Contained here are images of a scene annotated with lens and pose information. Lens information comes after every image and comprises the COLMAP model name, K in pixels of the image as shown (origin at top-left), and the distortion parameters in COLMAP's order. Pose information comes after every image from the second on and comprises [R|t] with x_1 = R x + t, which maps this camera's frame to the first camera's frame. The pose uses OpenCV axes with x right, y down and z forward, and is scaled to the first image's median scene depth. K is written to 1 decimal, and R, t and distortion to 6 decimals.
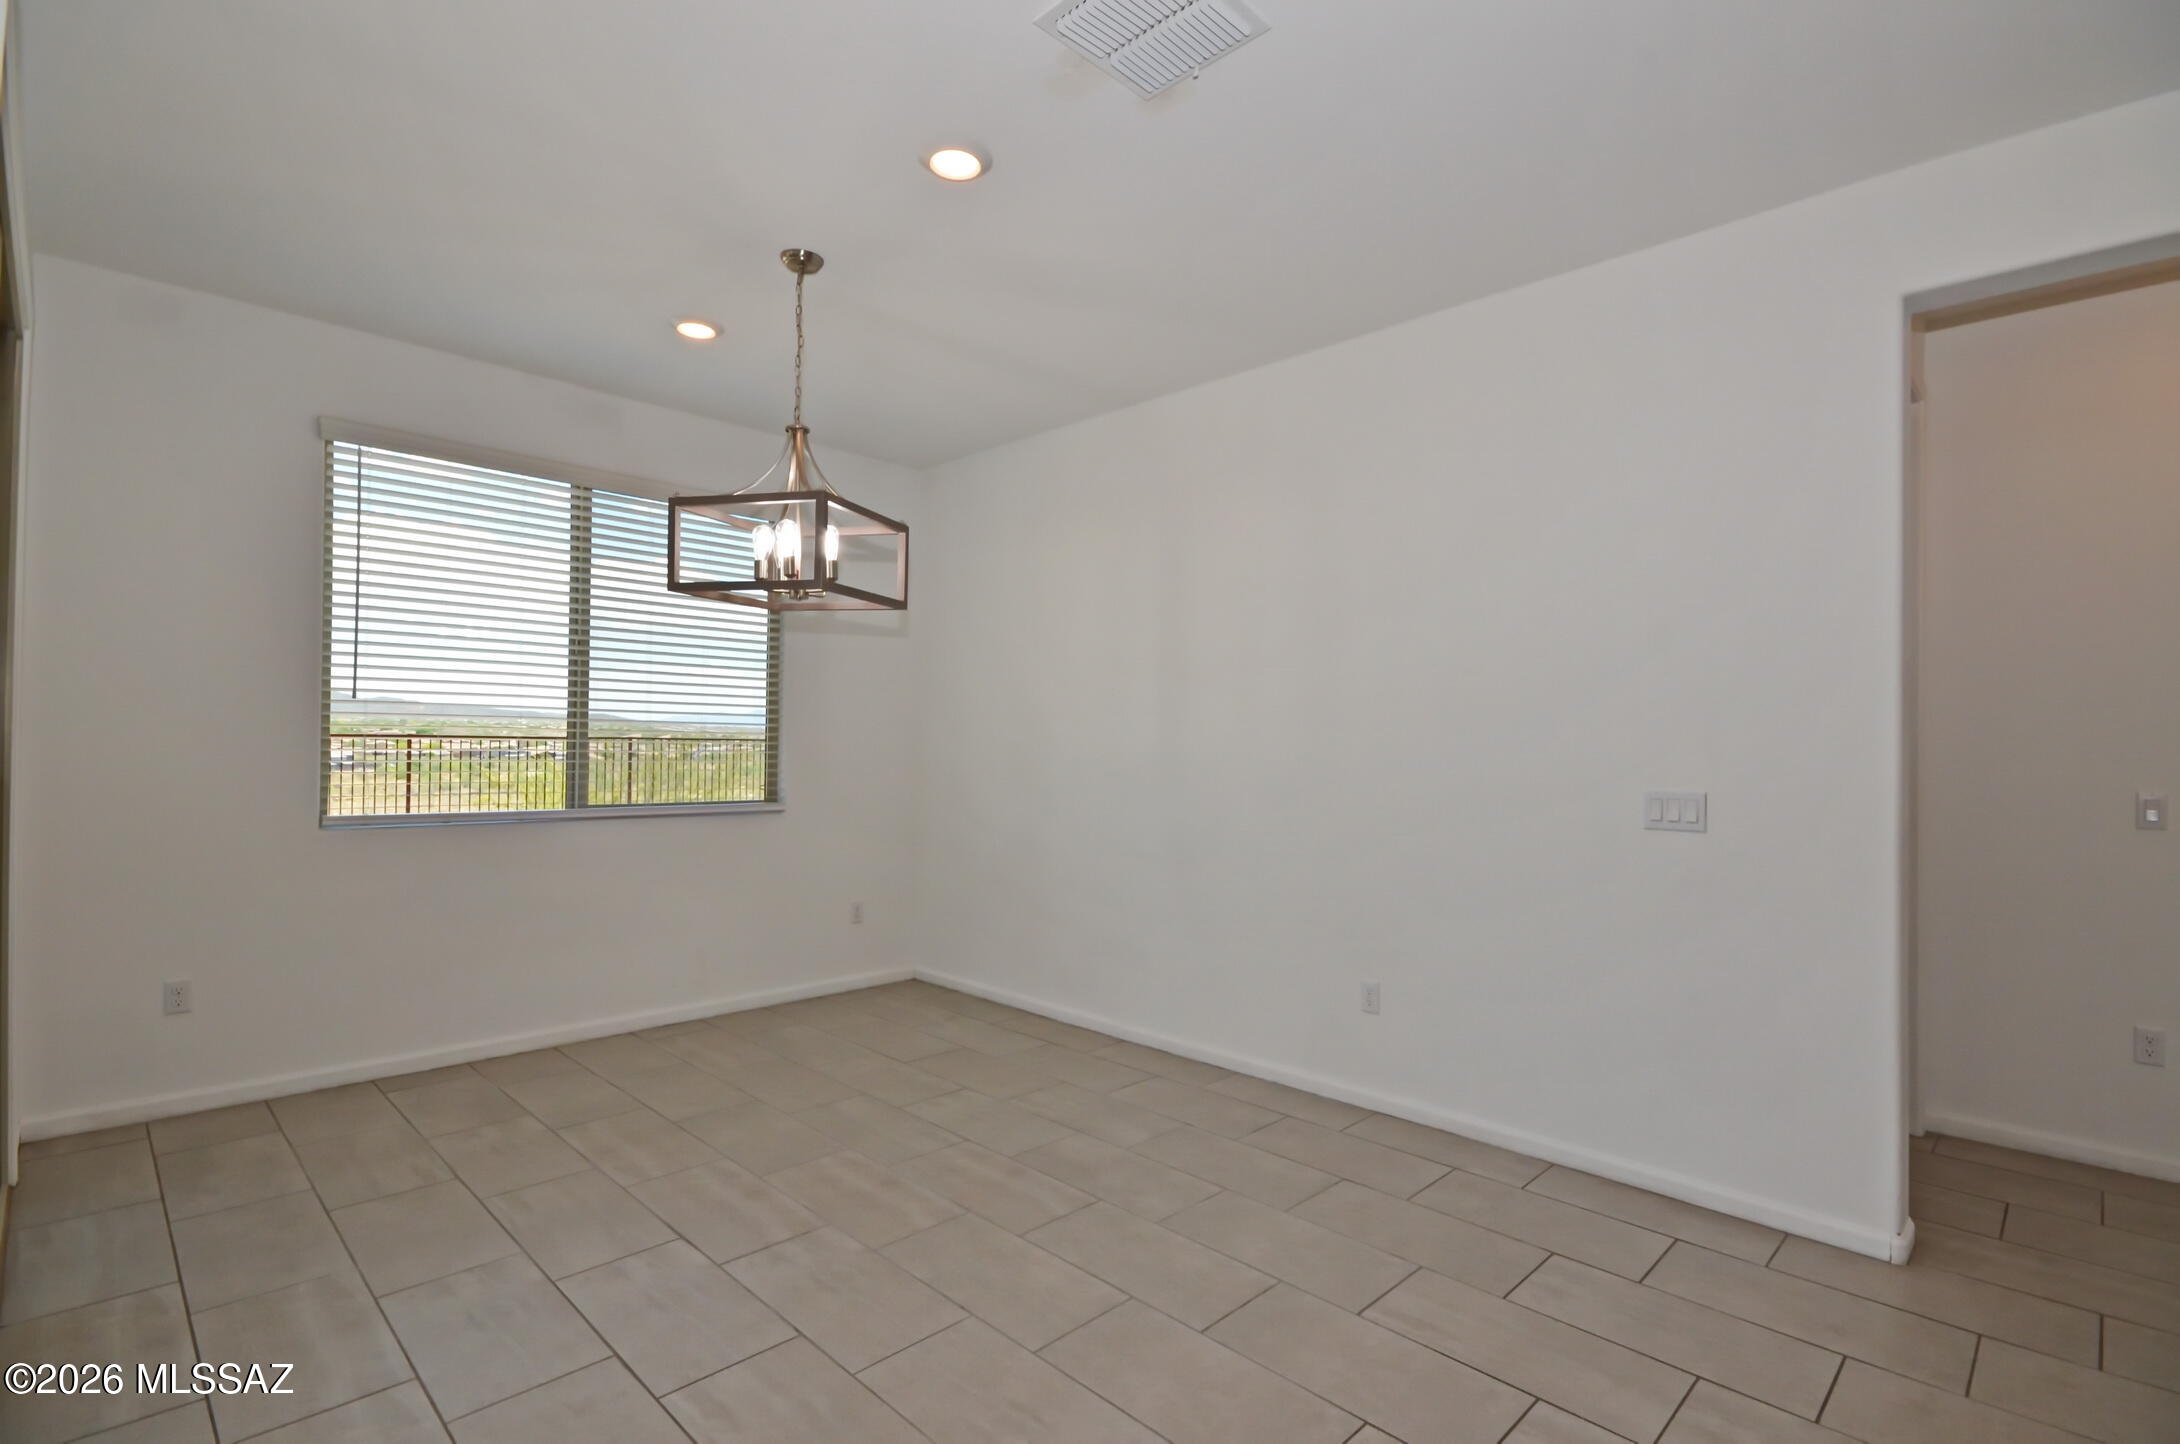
lens RADIAL K [[1021.2, 0, 1095.7], [0, 1021.2, 735.6], [0, 0, 1]] dist [0.001178, 0.000458]
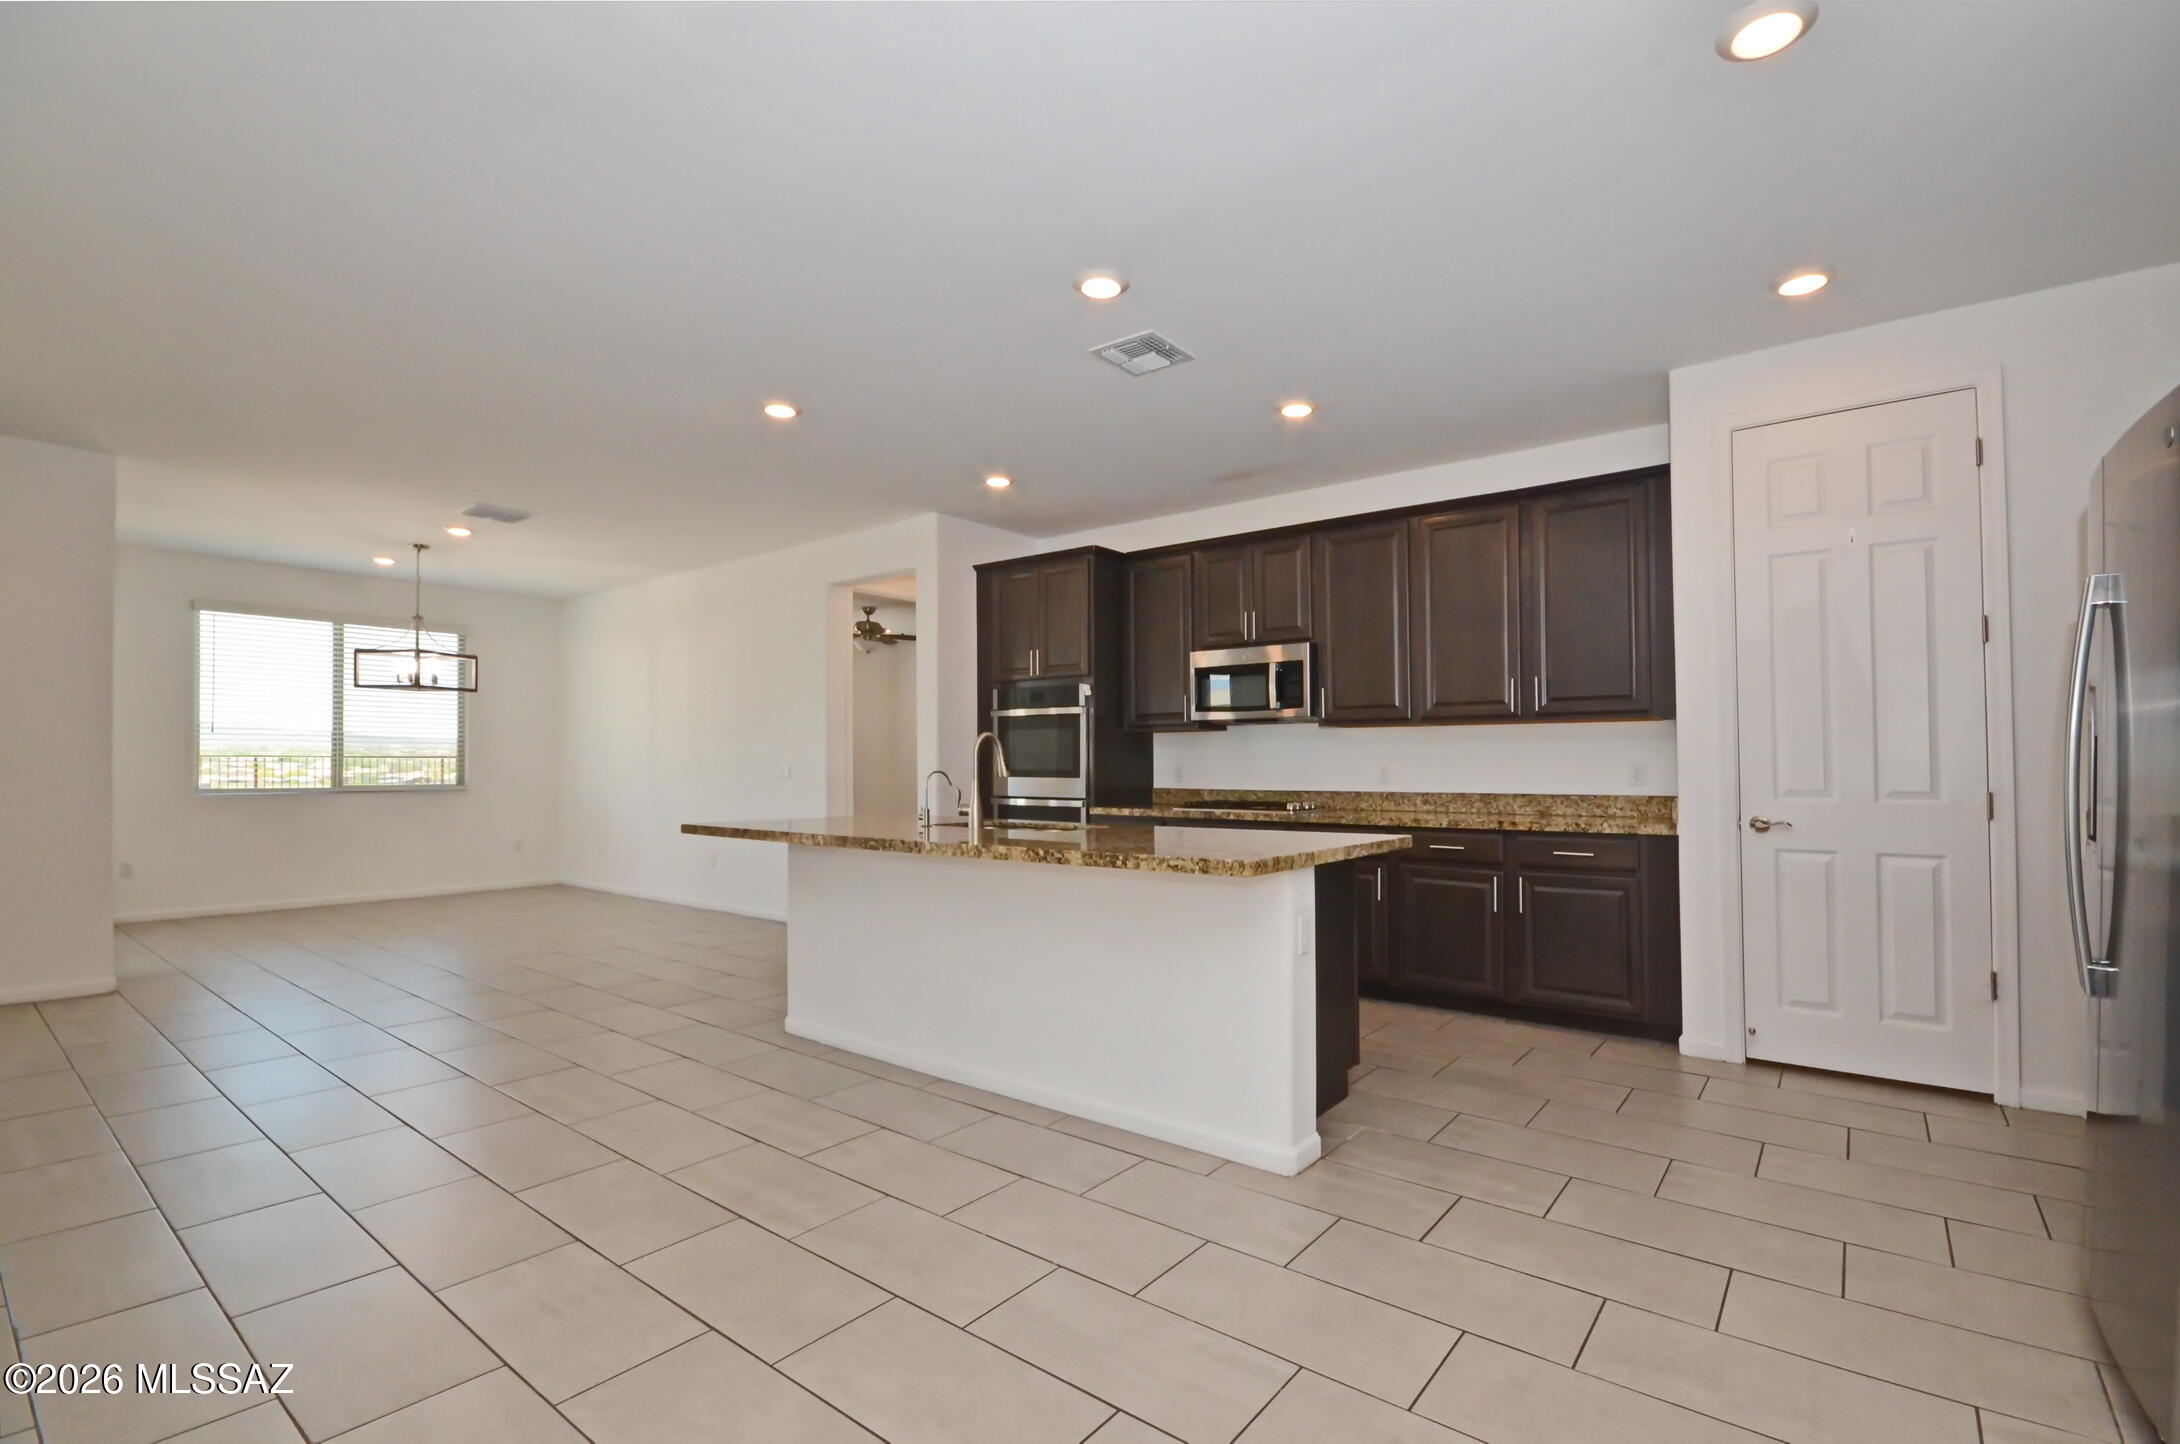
lens RADIAL K [[954.9, 0, 1072.3], [0, 954.9, 734.3], [0, 0, 1]] dist [-0.000248, -0.005501]
pose [[0.996409, -0.004683, 0.084538, 0.856289], [0.006973, 0.999616, -0.026814, 0.031968], [-0.084380, 0.027307, 0.996059, -1.091777]]
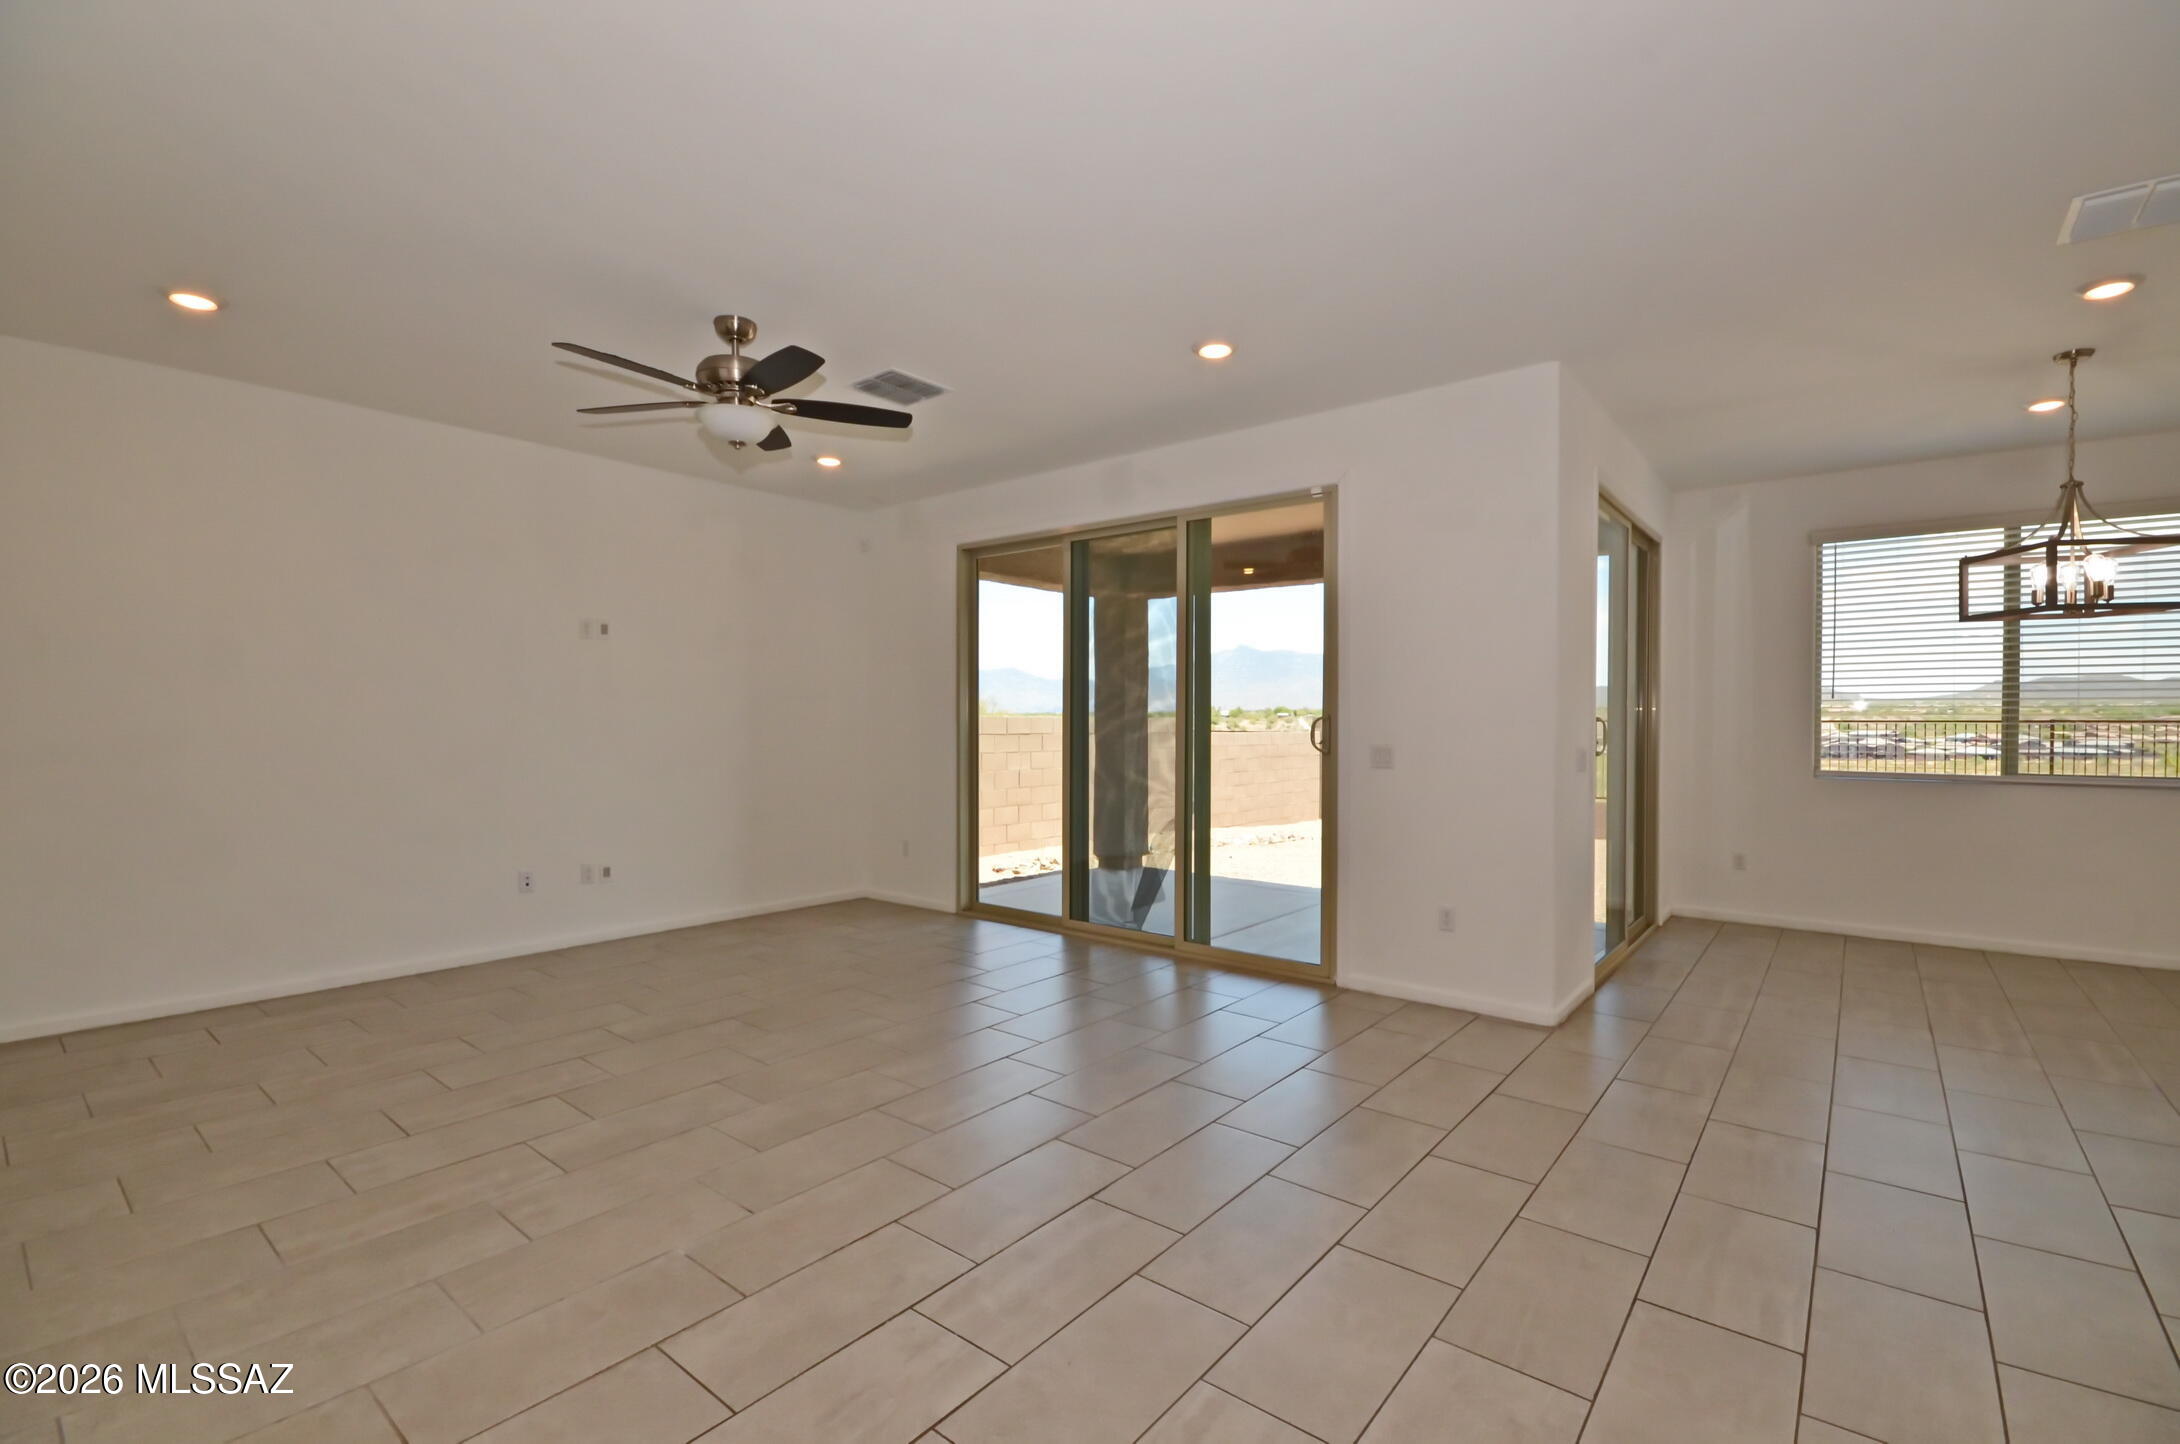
lens RADIAL K [[954.9, 0, 1118.2], [0, 954.9, 732.7], [0, 0, 1]] dist [-0.000248, -0.005501]
pose [[0.114728, 0.000316, -0.993397, 0.650038], [0.009501, 0.999954, 0.001416, 0.004869], [0.993352, -0.009601, 0.114720, -0.303194]]
